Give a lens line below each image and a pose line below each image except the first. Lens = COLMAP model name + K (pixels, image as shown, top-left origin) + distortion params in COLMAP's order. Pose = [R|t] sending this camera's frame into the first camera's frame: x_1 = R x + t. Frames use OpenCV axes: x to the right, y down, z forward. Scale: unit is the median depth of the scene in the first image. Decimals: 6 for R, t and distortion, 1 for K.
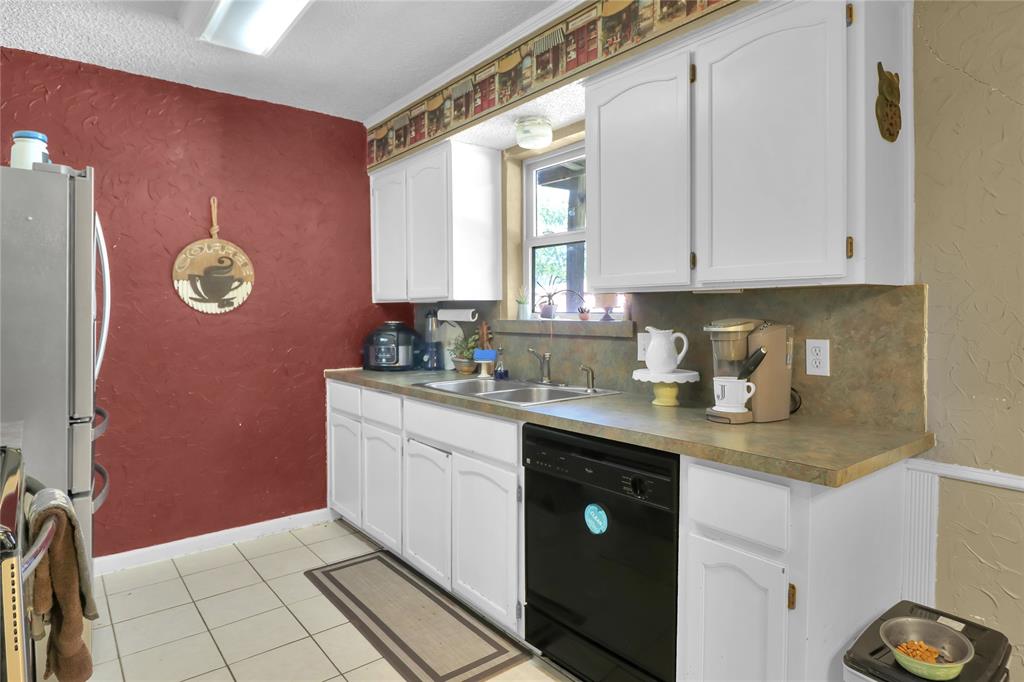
lens RADIAL K [[574.5, 0, 497.6], [0, 574.5, 316.4], [0, 0, 1]] dist [-0.003328, -0.001204]
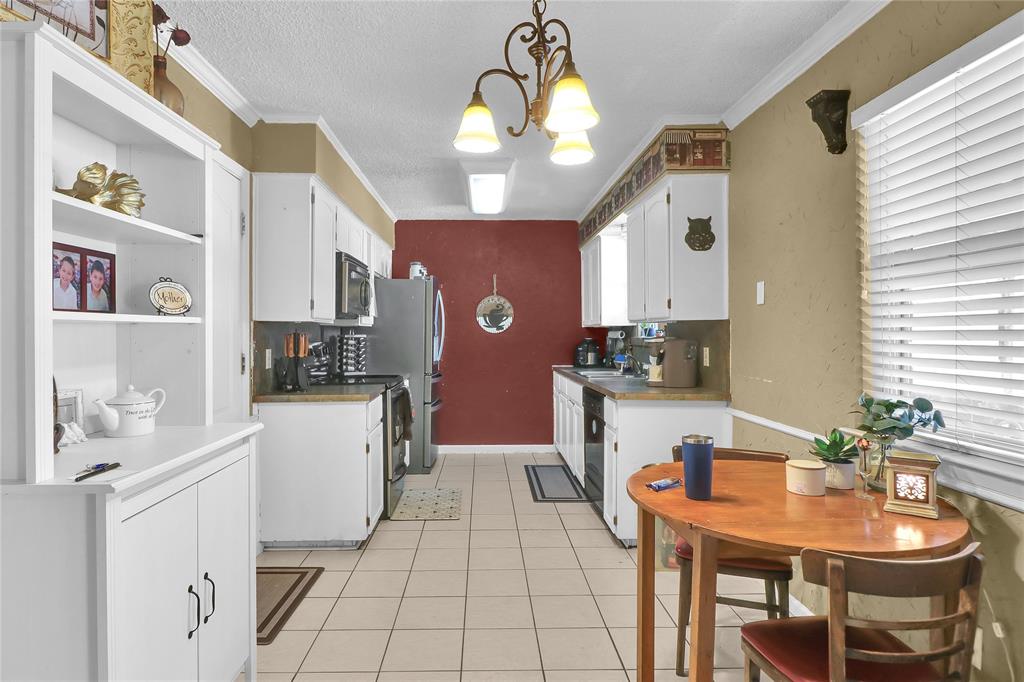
lens RADIAL K [[568.2, 0, 495.8], [0, 568.2, 336.0], [0, 0, 1]] dist [-0.003682, -0.002336]
pose [[0.802168, 0.005414, -0.597074, 0.682317], [-0.006609, 0.999978, 0.000188, 0.004090], [0.597062, 0.003795, 0.802186, -0.567327]]
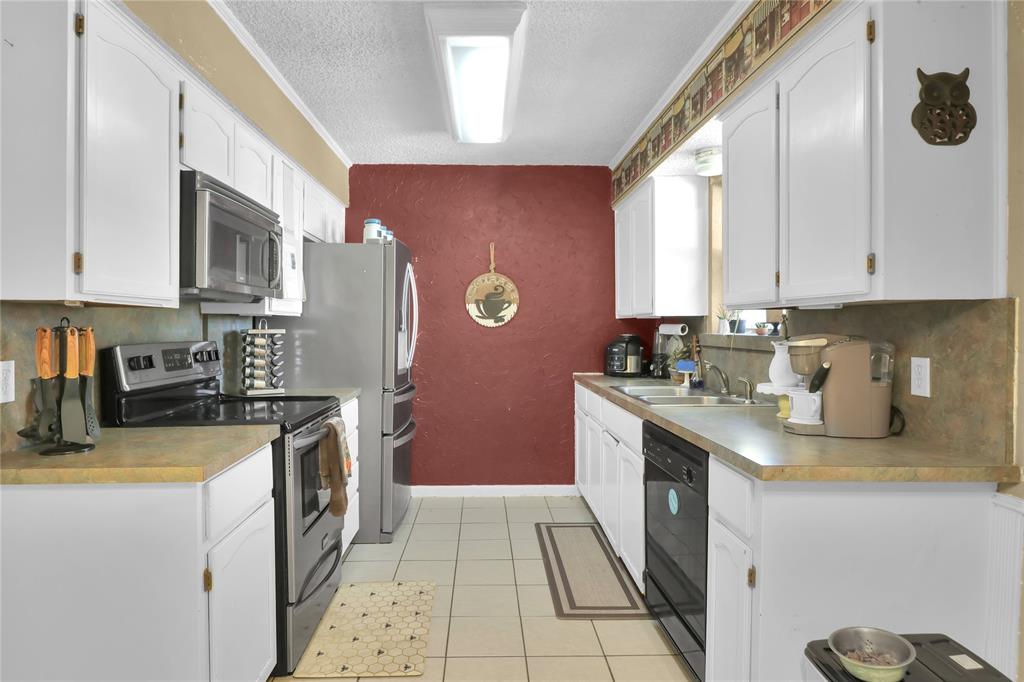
lens RADIAL K [[568.2, 0, 495.8], [0, 568.2, 336.0], [0, 0, 1]] dist [-0.003682, -0.002336]
pose [[0.802463, 0.013904, -0.596540, 0.335693], [-0.008076, 0.999890, 0.012442, -0.000411], [0.596647, -0.005166, 0.802487, -0.092666]]
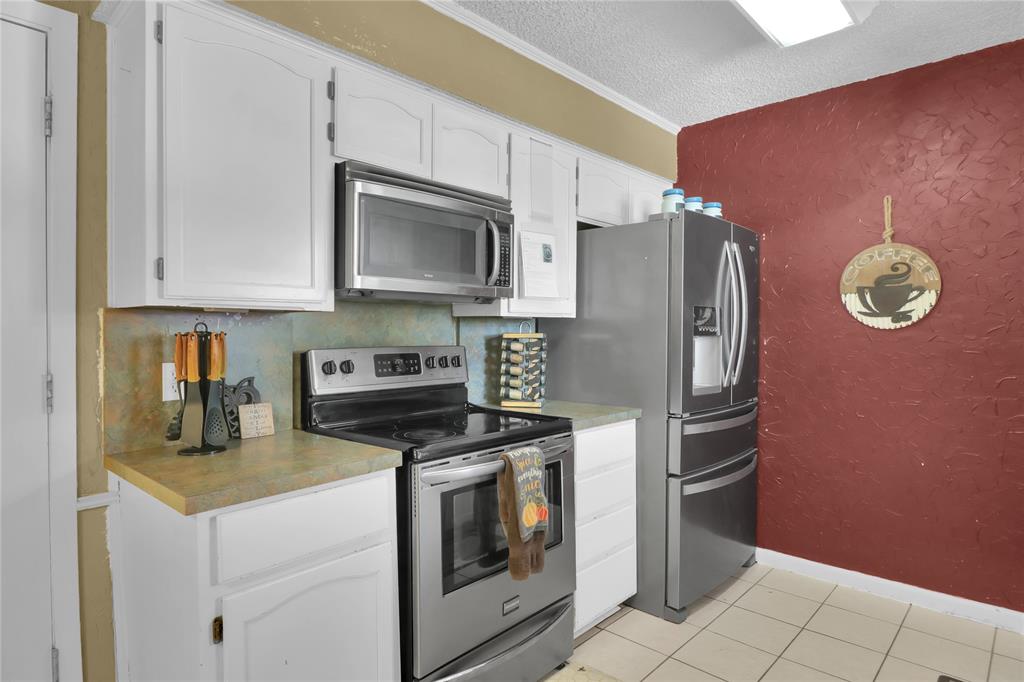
lens RADIAL K [[577.1, 0, 493.2], [0, 577.1, 332.3], [0, 0, 1]] dist [-0.003516, -0.002031]
pose [[0.143407, 0.006512, -0.989642, 0.293262], [-0.004301, 0.999973, 0.005957, -0.002817], [0.989654, 0.003402, 0.143431, 0.285155]]
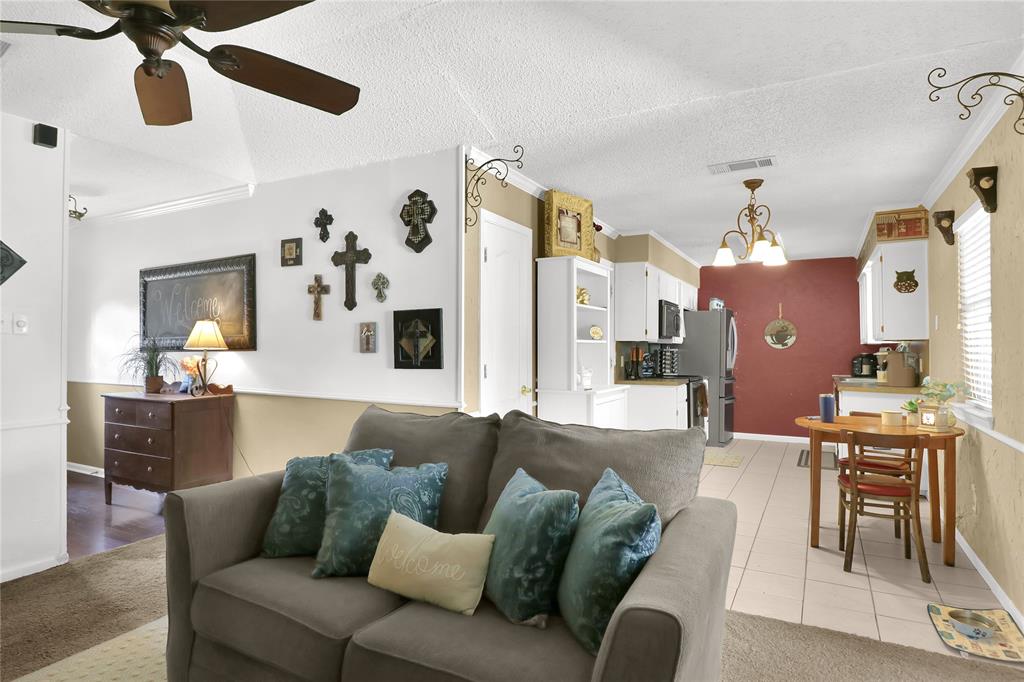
lens RADIAL K [[568.2, 0, 495.8], [0, 568.2, 336.0], [0, 0, 1]] dist [-0.003682, -0.002336]
pose [[0.378021, -0.015396, -0.925669, 1.377879], [-0.013729, 0.999659, -0.022233, 0.012200], [0.925695, 0.021113, 0.377681, -1.132123]]
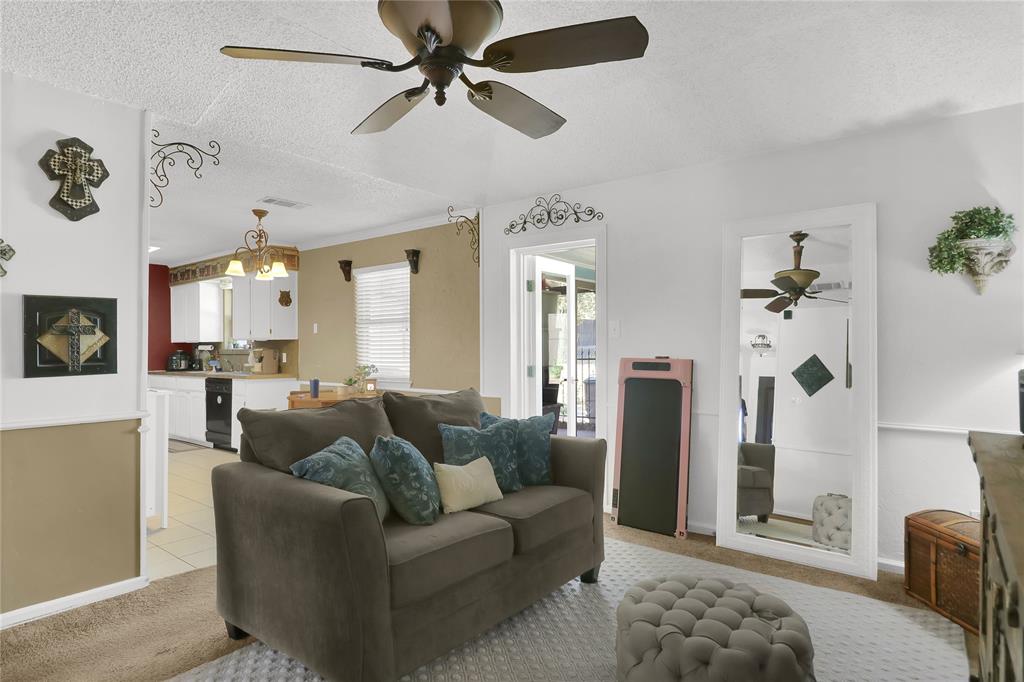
lens RADIAL K [[577.1, 0, 493.2], [0, 577.1, 332.3], [0, 0, 1]] dist [-0.003516, -0.002031]
pose [[0.976993, 0.002396, 0.213259, 0.667497], [0.004765, 0.999442, -0.033060, 0.021827], [-0.213219, 0.033315, 0.976436, -1.861237]]
